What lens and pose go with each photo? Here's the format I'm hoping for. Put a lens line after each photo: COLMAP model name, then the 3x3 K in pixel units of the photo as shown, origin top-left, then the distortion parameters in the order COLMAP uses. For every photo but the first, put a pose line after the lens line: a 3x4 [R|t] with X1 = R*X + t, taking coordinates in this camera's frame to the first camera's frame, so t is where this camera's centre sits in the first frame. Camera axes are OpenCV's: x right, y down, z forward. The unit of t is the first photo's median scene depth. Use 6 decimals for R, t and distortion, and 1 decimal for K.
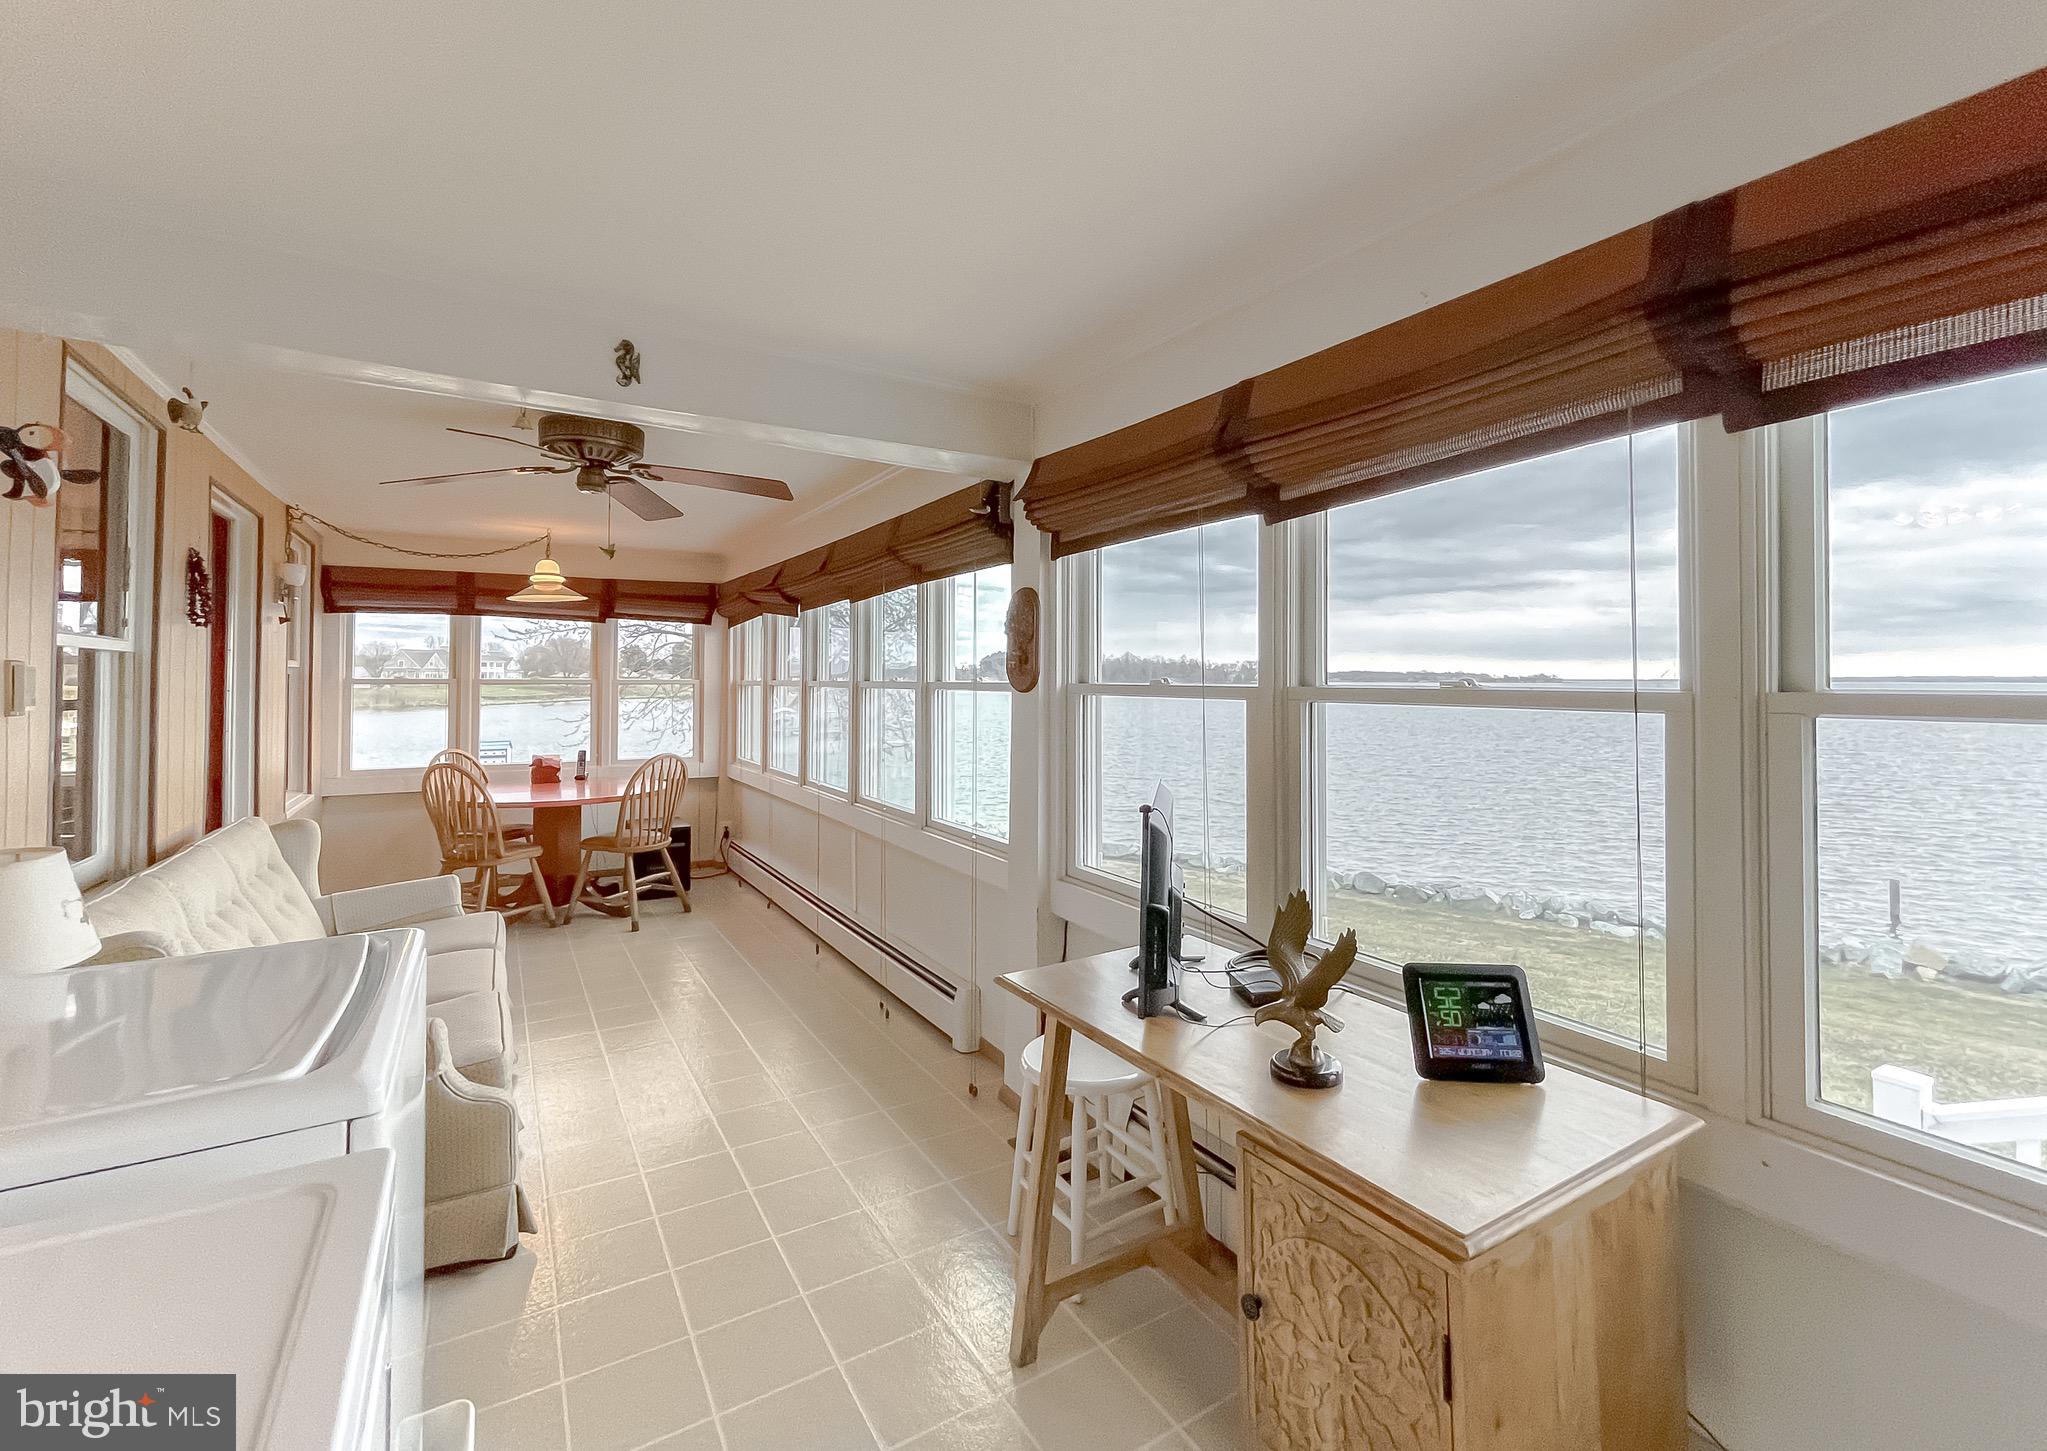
lens RADIAL K [[861.8, 0, 1015.5], [0, 861.8, 665.8], [0, 0, 1]] dist [-0.002748, 0.000191]
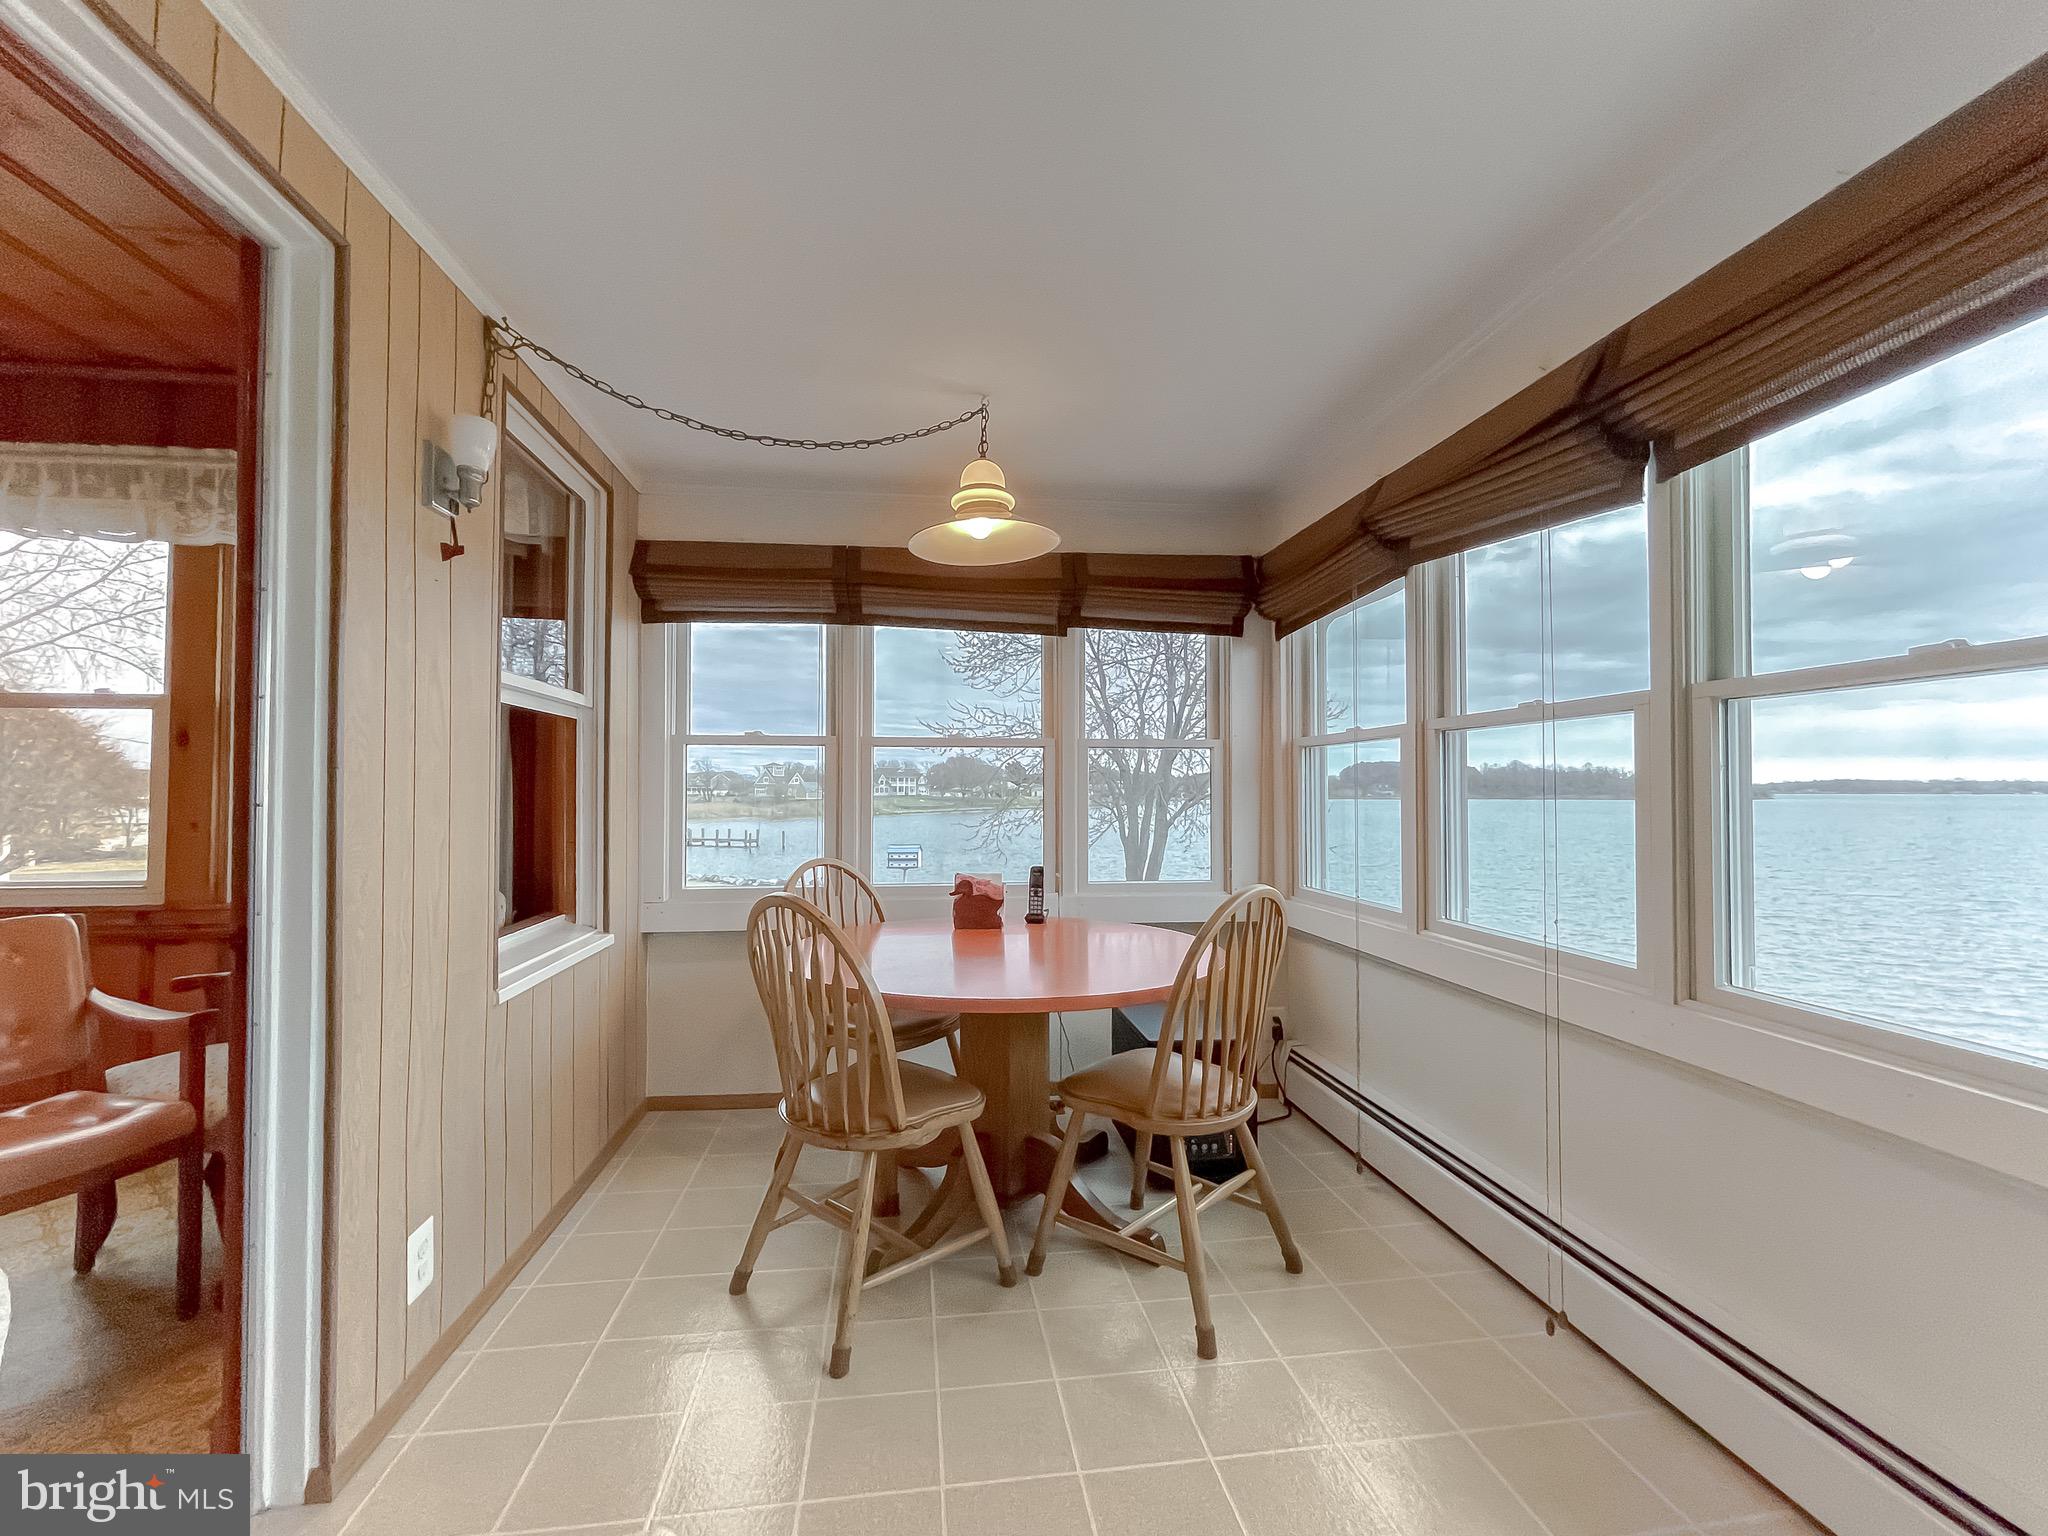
lens RADIAL K [[825.5, 0, 1020.3], [0, 825.5, 775.0], [0, 0, 1]] dist [-0.002836, -0.000758]
pose [[0.916782, -0.010577, -0.399249, -0.311106], [0.009298, 0.999944, -0.005140, 0.045400], [0.399280, 0.001000, 0.916828, 0.534506]]
